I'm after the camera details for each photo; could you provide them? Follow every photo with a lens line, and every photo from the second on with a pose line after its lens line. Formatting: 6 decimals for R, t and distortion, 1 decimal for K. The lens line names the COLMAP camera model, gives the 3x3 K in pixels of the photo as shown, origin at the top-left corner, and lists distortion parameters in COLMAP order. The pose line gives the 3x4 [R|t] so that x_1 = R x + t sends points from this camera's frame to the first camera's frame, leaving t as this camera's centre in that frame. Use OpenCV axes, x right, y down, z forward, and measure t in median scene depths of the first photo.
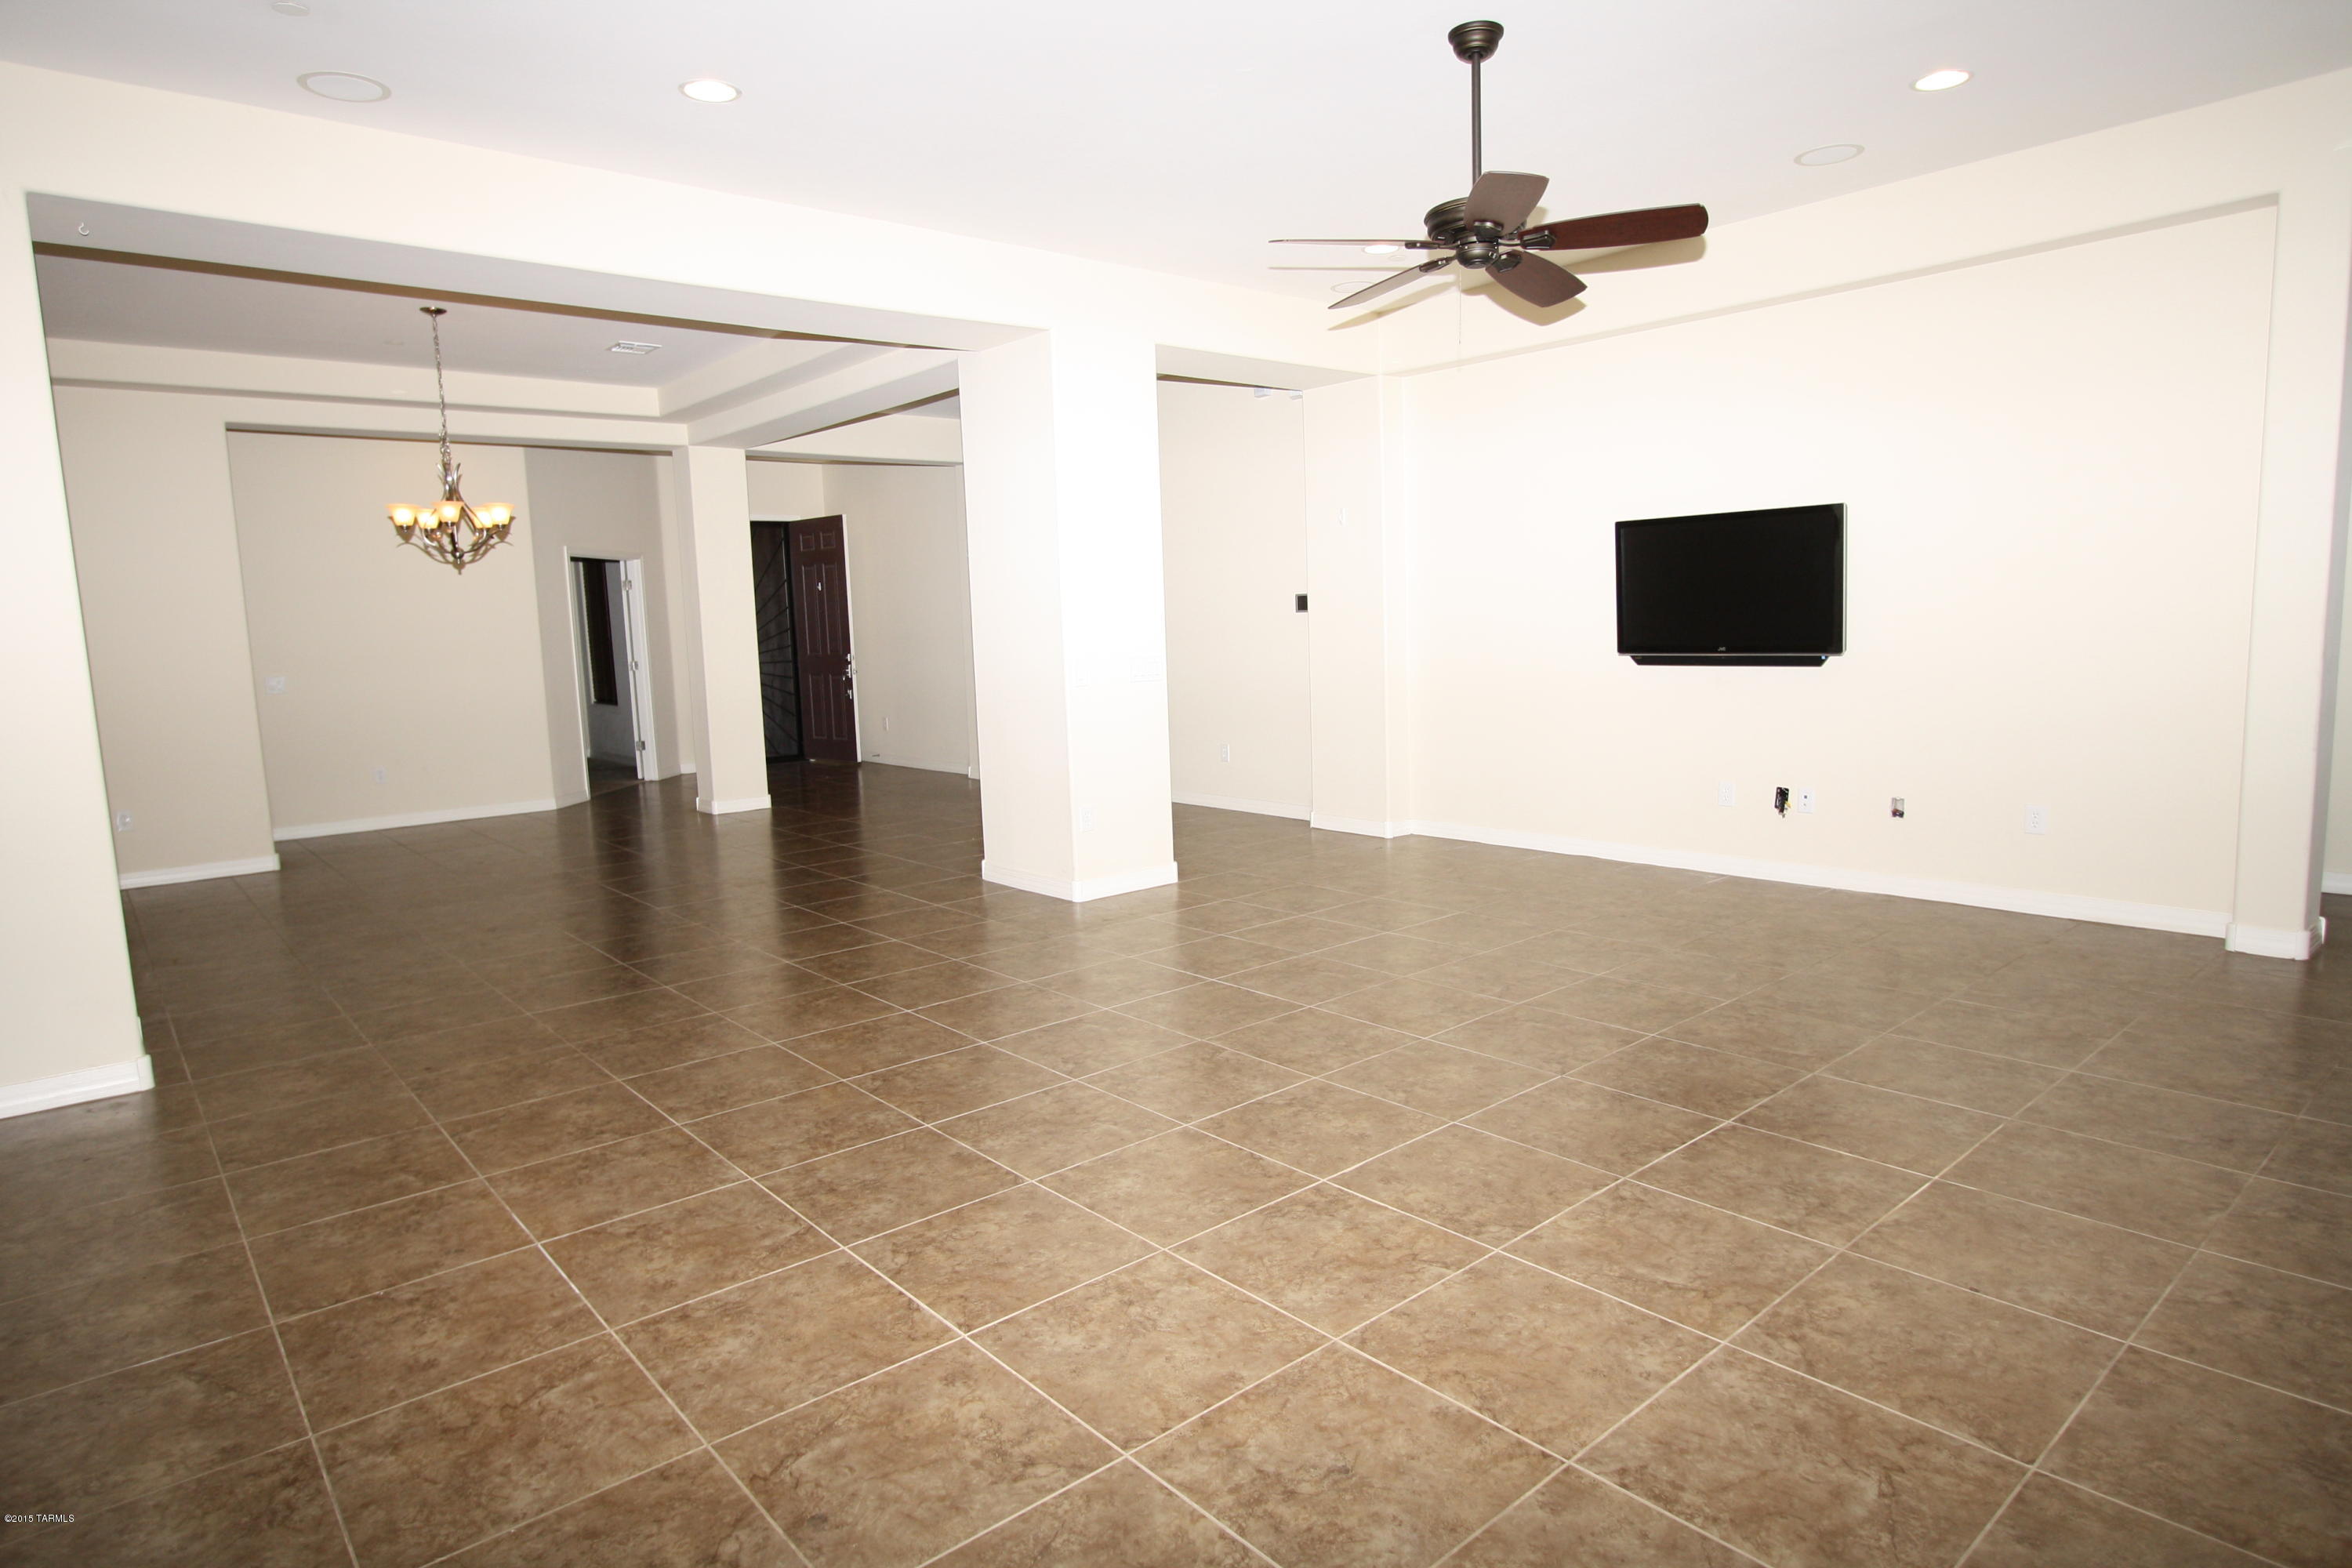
lens RADIAL K [[1323.4, 0, 1178.3], [0, 1323.4, 778.0], [0, 0, 1]] dist [-0.024069, 0.014782]
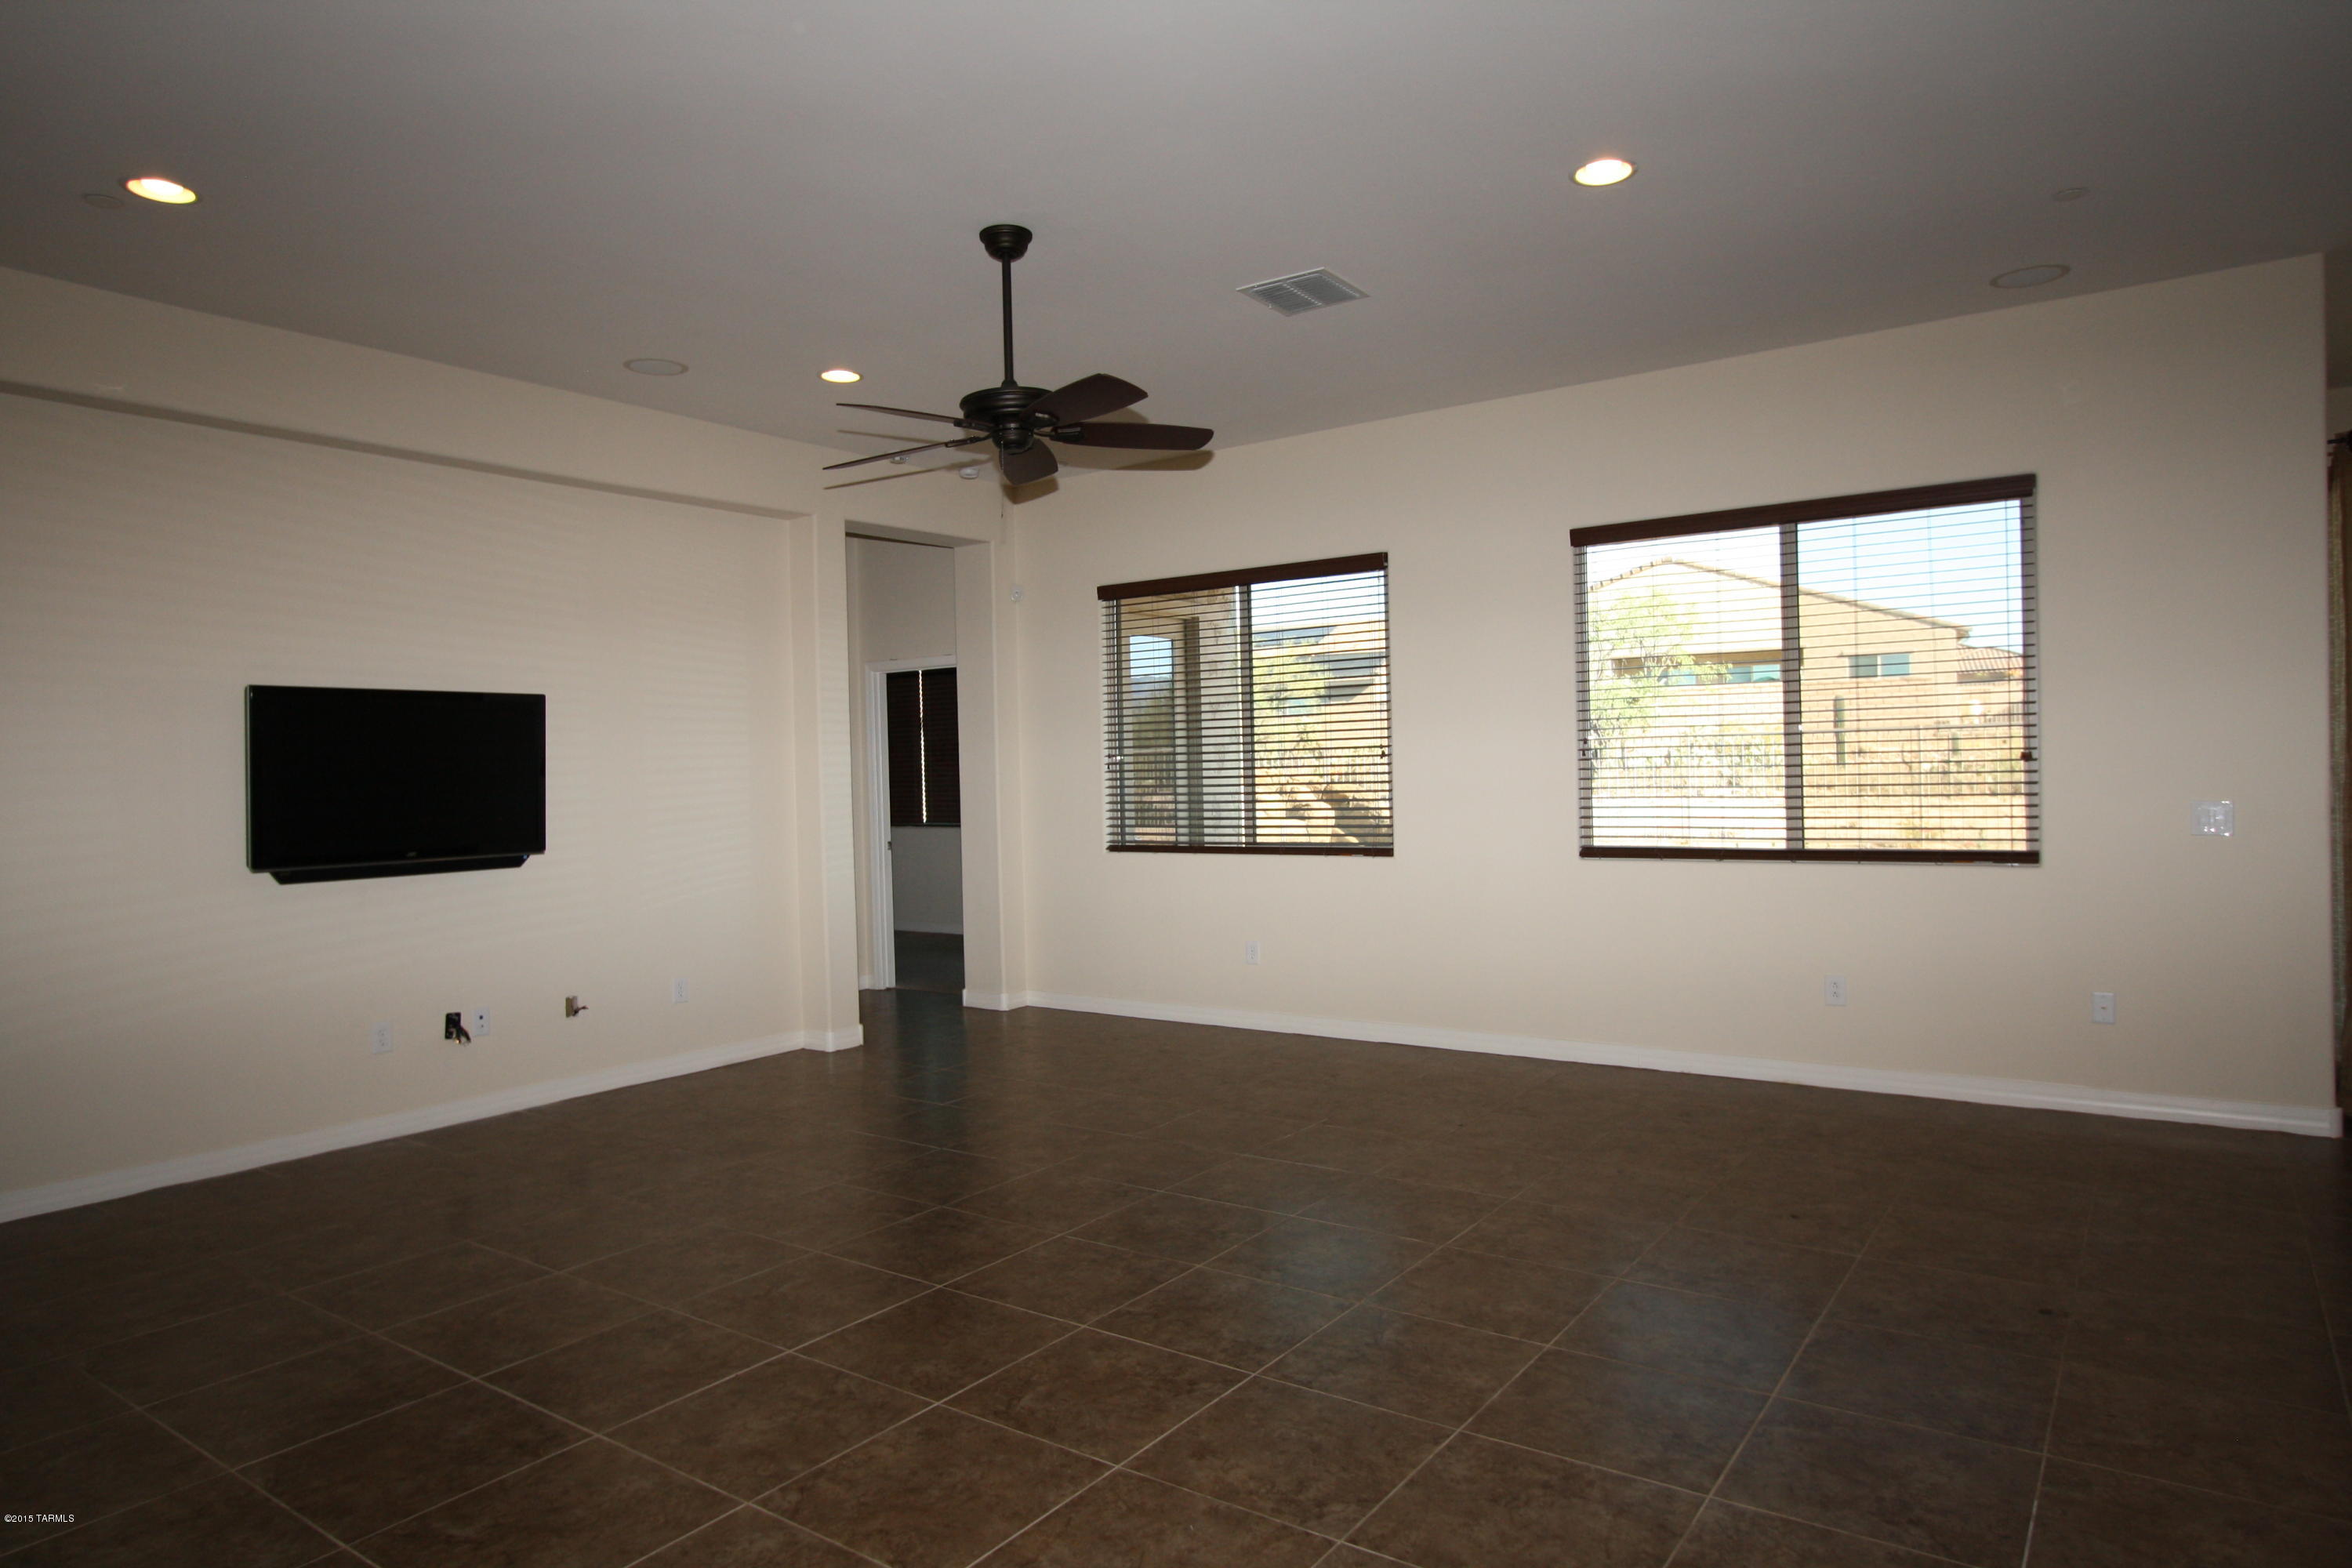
lens RADIAL K [[1399.6, 0, 1178.0], [0, 1399.6, 783.4], [0, 0, 1]] dist [-0.021870, 0.013999]
pose [[-0.235333, 0.030066, 0.971450, -0.877209], [0.149018, 0.988819, 0.005496, -0.122903], [-0.960423, 0.146057, -0.237182, 1.206114]]
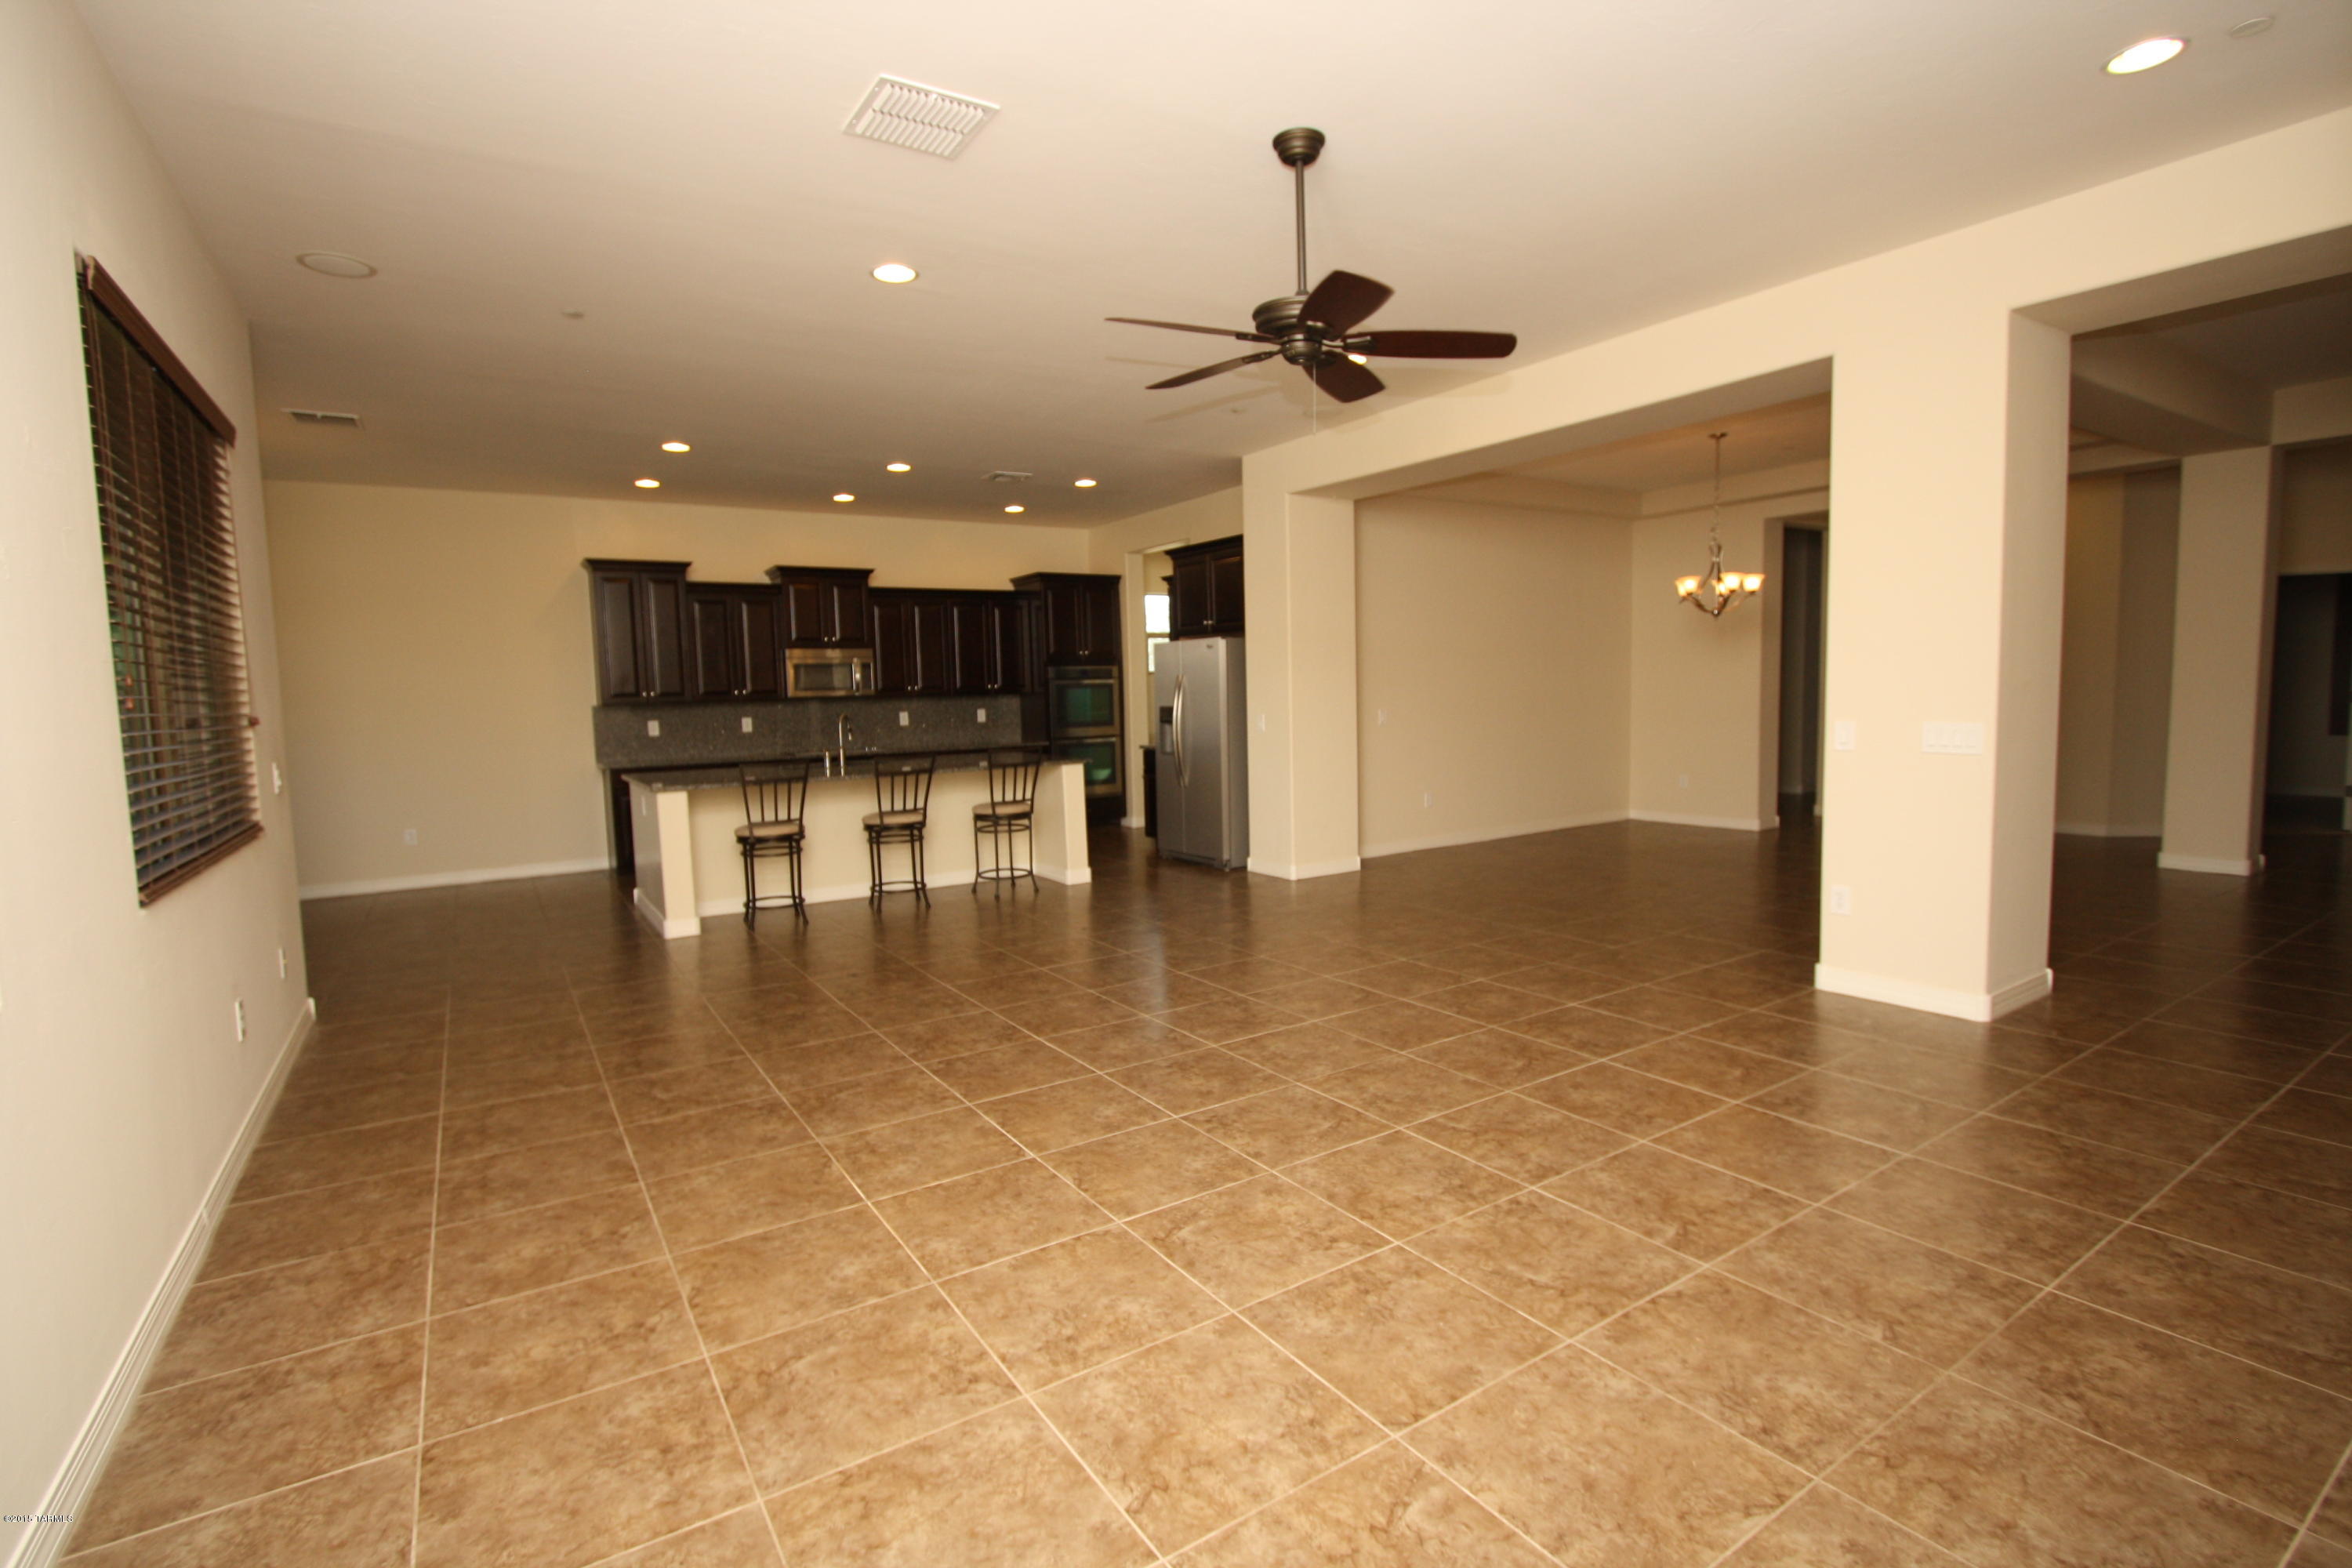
lens RADIAL K [[1096.2, 0, 1179.6], [0, 1096.2, 782.5], [0, 0, 1]] dist [-0.019634, 0.005836]
pose [[-0.129737, 0.122000, -0.984014, 1.154812], [-0.087599, 0.987111, 0.133934, -0.175845], [0.987671, 0.103575, -0.117377, 1.071265]]
